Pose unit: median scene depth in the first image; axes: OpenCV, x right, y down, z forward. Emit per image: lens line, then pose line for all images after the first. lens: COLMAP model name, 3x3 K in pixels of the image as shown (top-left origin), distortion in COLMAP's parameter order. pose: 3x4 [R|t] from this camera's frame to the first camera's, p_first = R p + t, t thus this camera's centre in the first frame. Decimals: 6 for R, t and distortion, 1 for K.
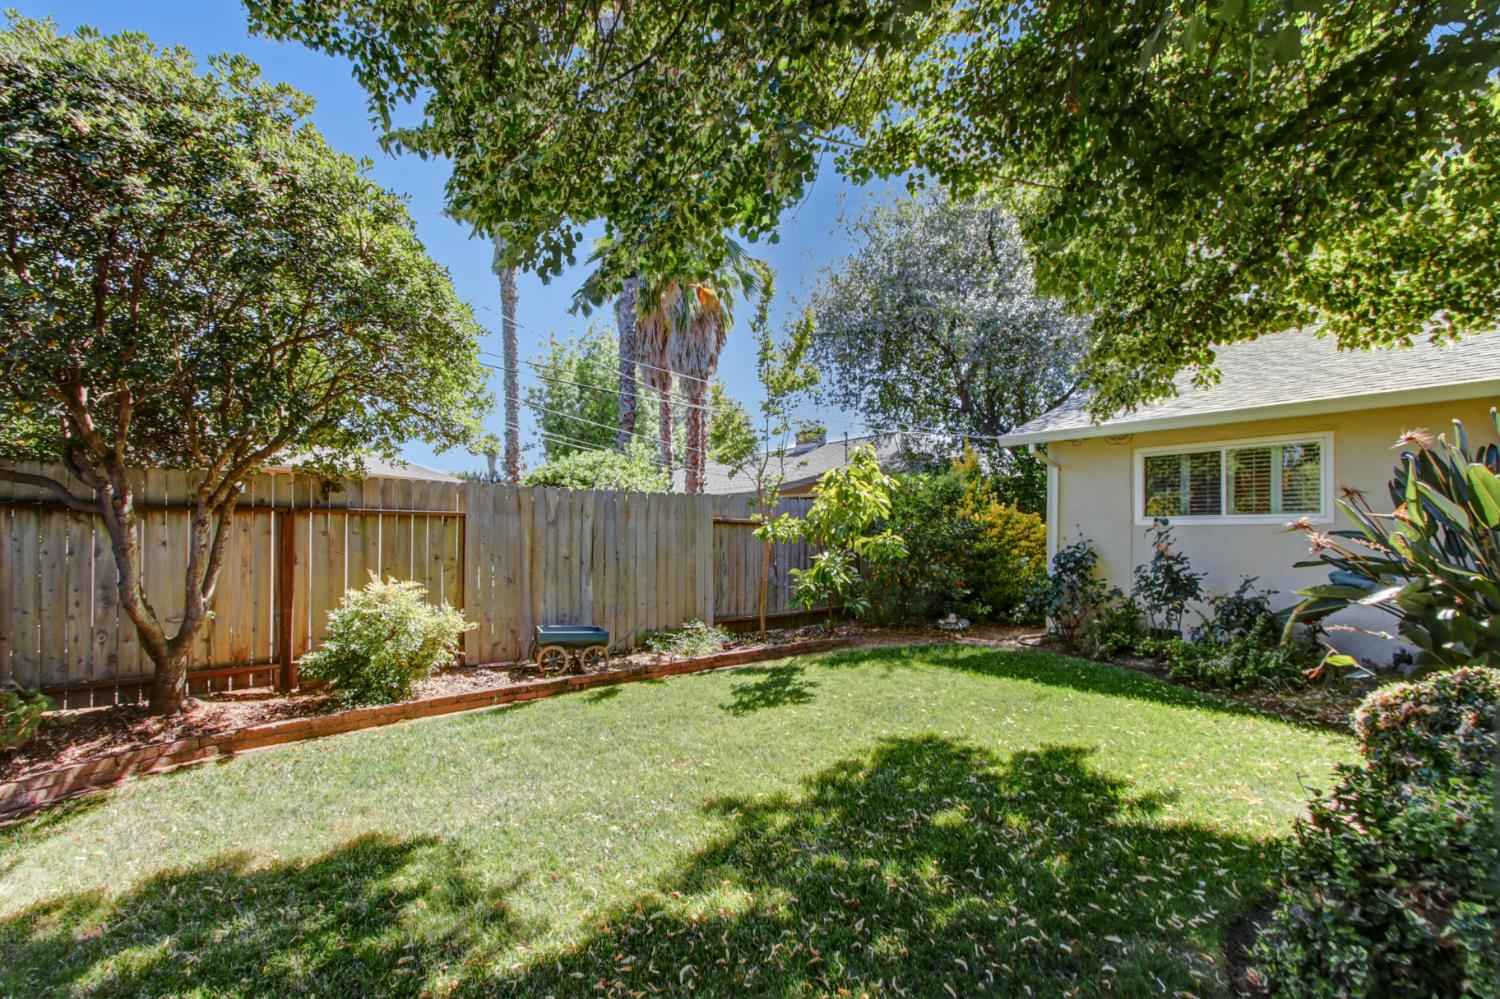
lens RADIAL K [[717.1, 0, 747.3], [0, 717.1, 520.2], [0, 0, 1]] dist [-0.001937, -0.000114]
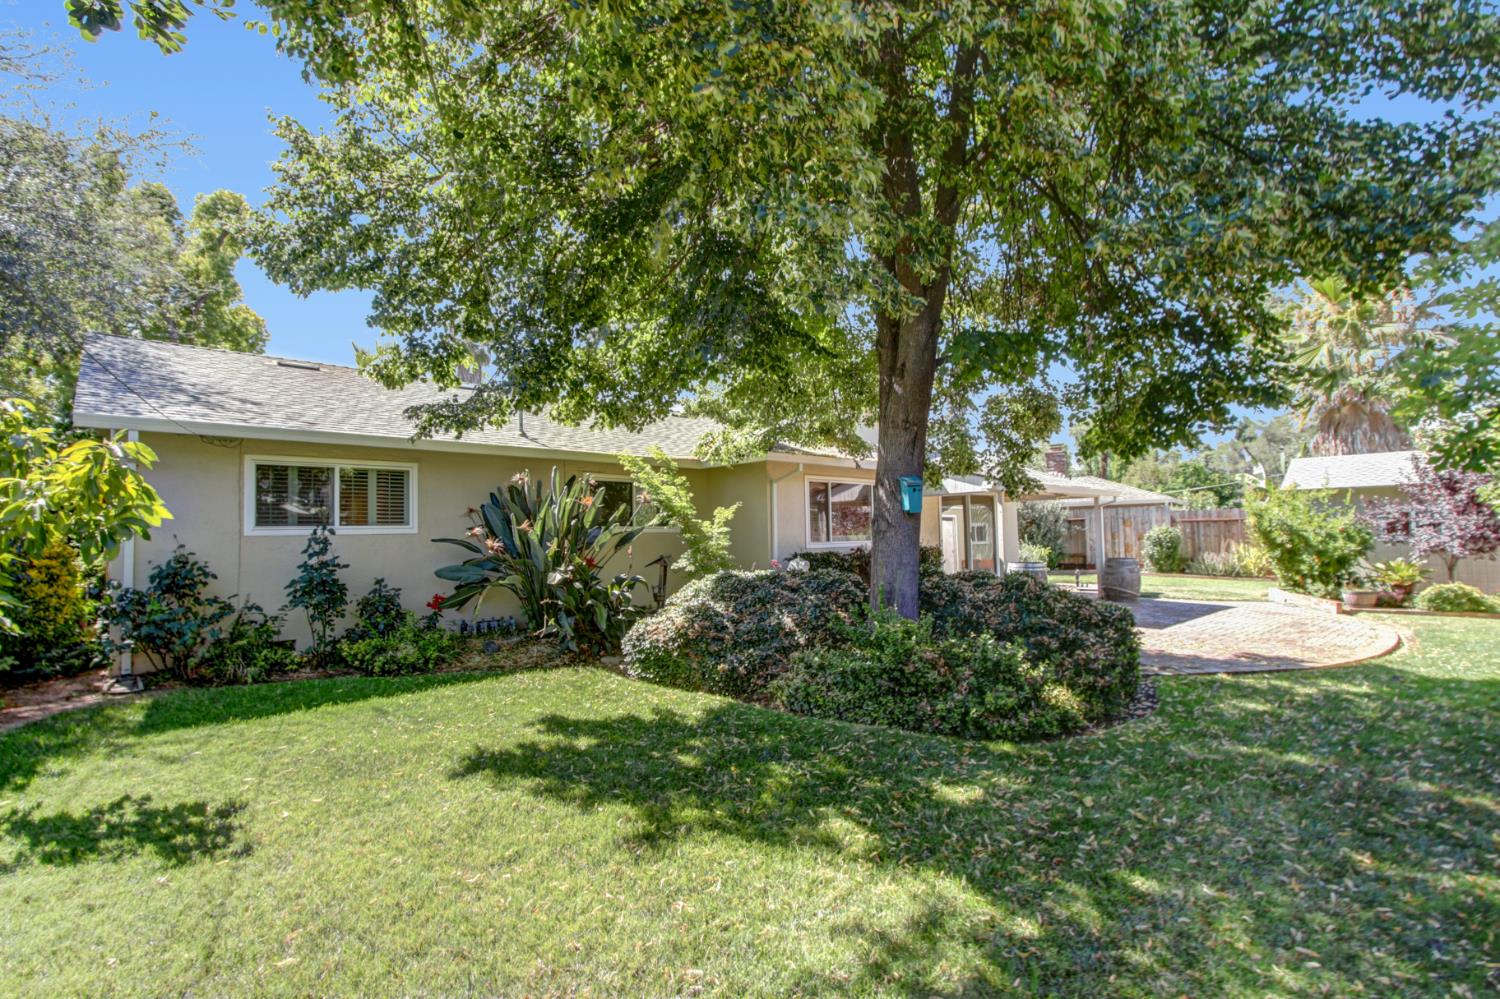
lens RADIAL K [[692.9, 0, 745.2], [0, 692.9, 516.0], [0, 0, 1]] dist [-0.021219, 0.000417]
pose [[-0.093875, 0.028092, 0.995188, -0.718127], [-0.002297, 0.999593, -0.028433, 0.008951], [-0.995581, -0.004955, -0.093772, 0.745340]]
